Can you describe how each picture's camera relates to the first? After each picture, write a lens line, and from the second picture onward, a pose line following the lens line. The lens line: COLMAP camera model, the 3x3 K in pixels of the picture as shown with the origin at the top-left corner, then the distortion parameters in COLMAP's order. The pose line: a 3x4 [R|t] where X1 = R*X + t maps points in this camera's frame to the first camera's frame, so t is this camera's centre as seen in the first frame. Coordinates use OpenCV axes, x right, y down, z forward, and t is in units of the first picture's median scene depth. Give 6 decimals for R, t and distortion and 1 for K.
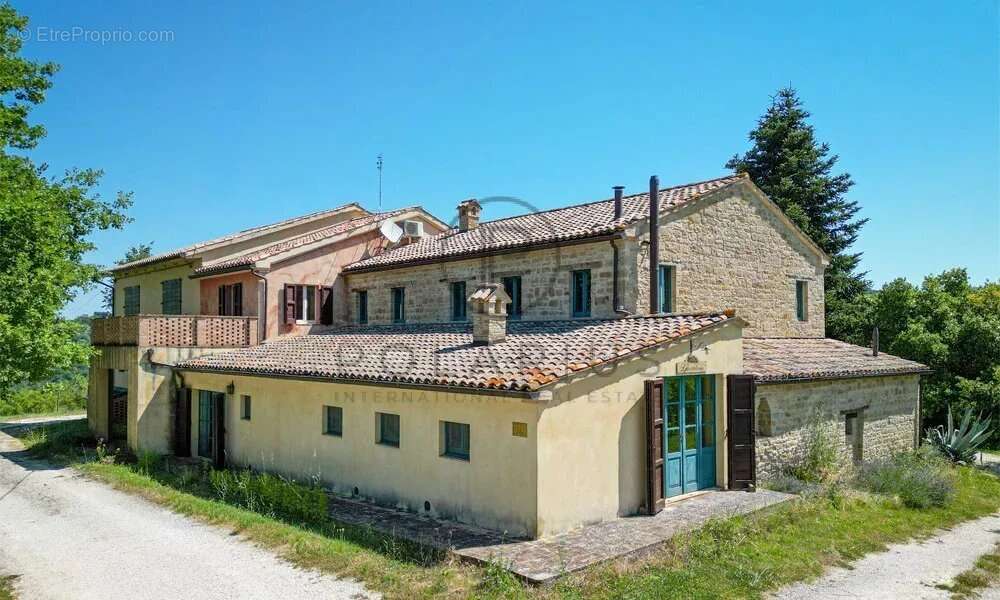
lens RADIAL K [[716.9, 0, 504.0], [0, 716.9, 330.7], [0, 0, 1]] dist [0.081129, -0.095902]
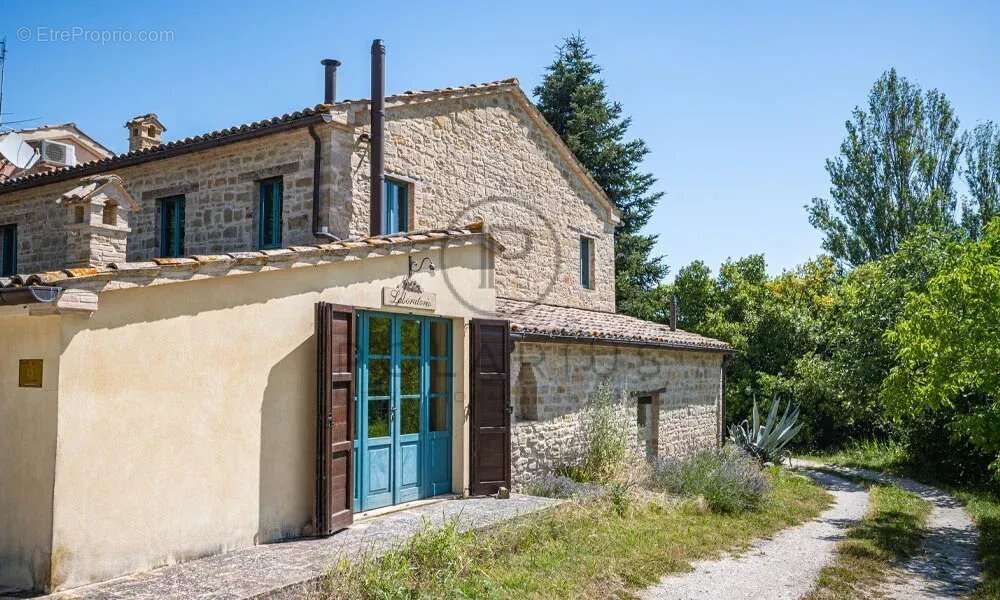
lens RADIAL K [[818.1, 0, 501.2], [0, 818.1, 325.2], [0, 0, 1]] dist [0.001027, 0.007967]
pose [[0.964410, 0.016581, 0.263892, 0.120345], [-0.004935, 0.998987, -0.044735, 0.083741], [-0.264366, 0.041841, 0.963514, 0.241049]]
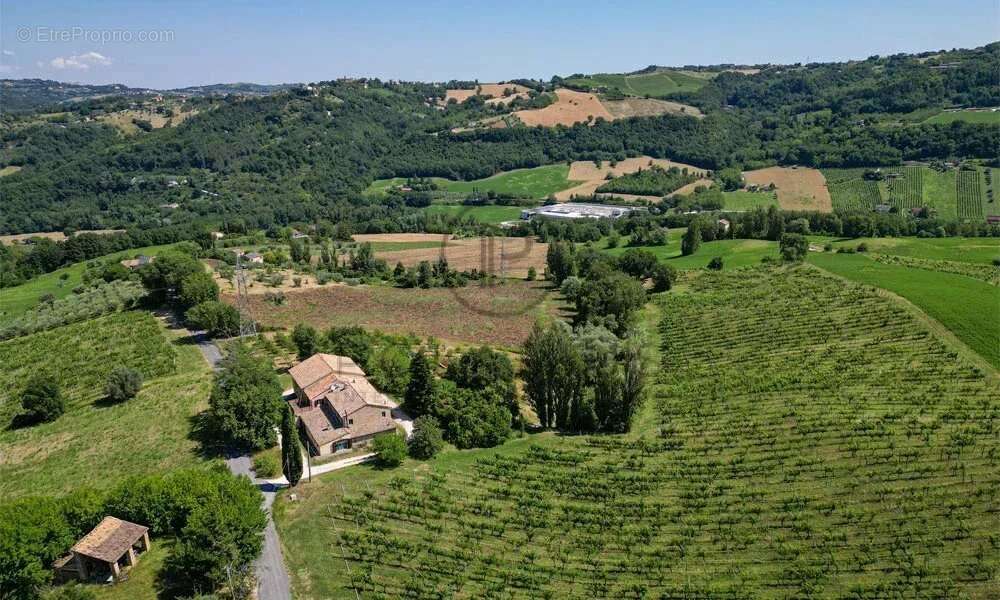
lens RADIAL K [[734.6, 0, 500.0], [0, 734.6, 300.0], [0, 0, 1]] dist [0.095026, -0.108937]
pose [[0.967334, 0.058643, -0.246628, 3.960147], [0.021973, 0.949819, 0.312029, -4.068221], [0.252550, -0.307255, 0.917504, -6.015325]]
